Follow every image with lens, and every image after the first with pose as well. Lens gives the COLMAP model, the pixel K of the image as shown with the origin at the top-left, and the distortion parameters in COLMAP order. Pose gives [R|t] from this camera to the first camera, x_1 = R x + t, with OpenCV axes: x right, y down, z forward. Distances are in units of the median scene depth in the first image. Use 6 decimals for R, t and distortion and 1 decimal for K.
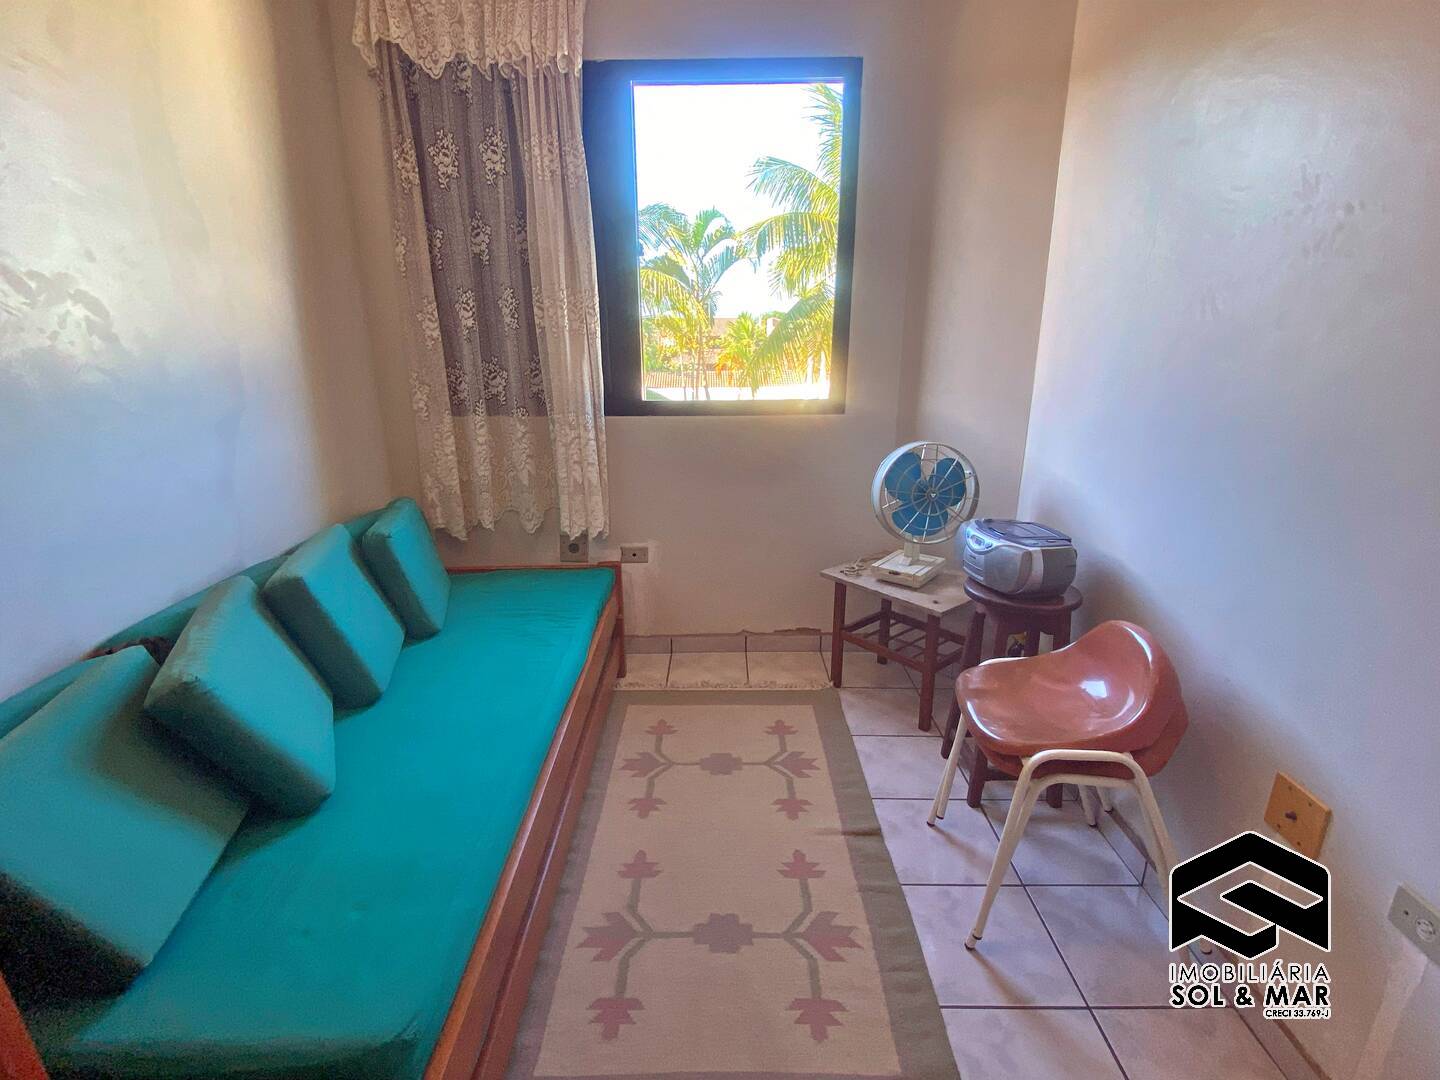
lens RADIAL K [[675.3, 0, 717.0], [0, 675.3, 541.5], [0, 0, 1]] dist [0.021884, -0.022403]
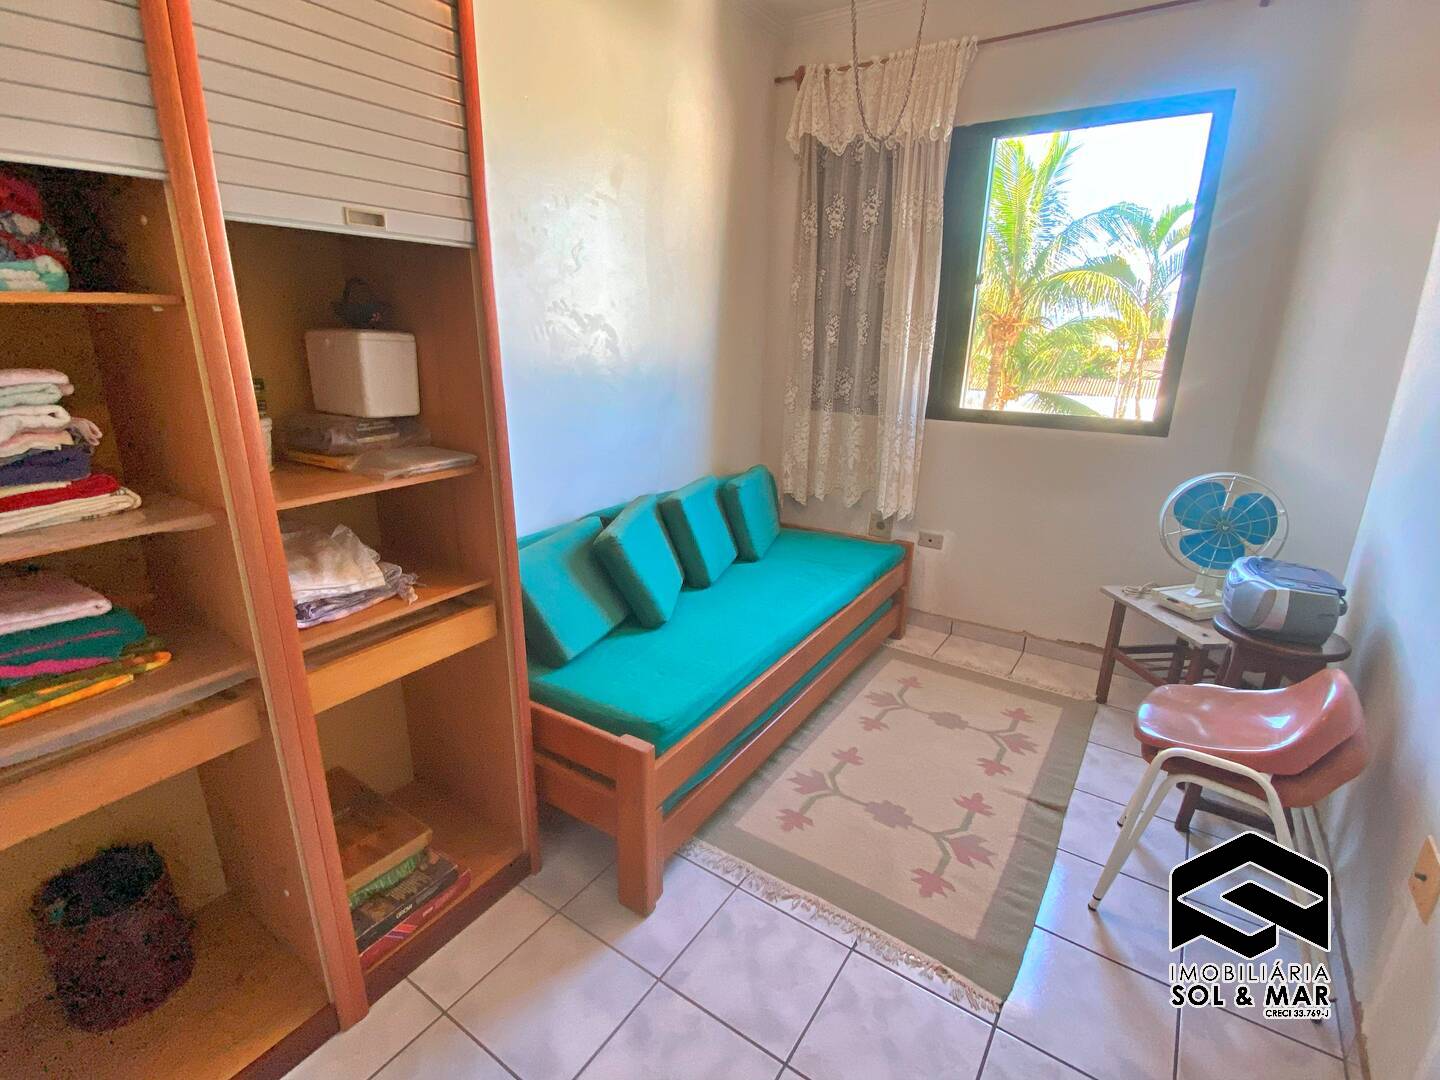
lens RADIAL K [[675.3, 0, 722.4], [0, 675.3, 554.3], [0, 0, 1]] dist [0.021884, -0.022403]
pose [[0.833409, 0.191352, -0.518473, 0.232617], [-0.182264, 0.980825, 0.069014, 0.034089], [0.521737, 0.036982, 0.852304, -0.224615]]
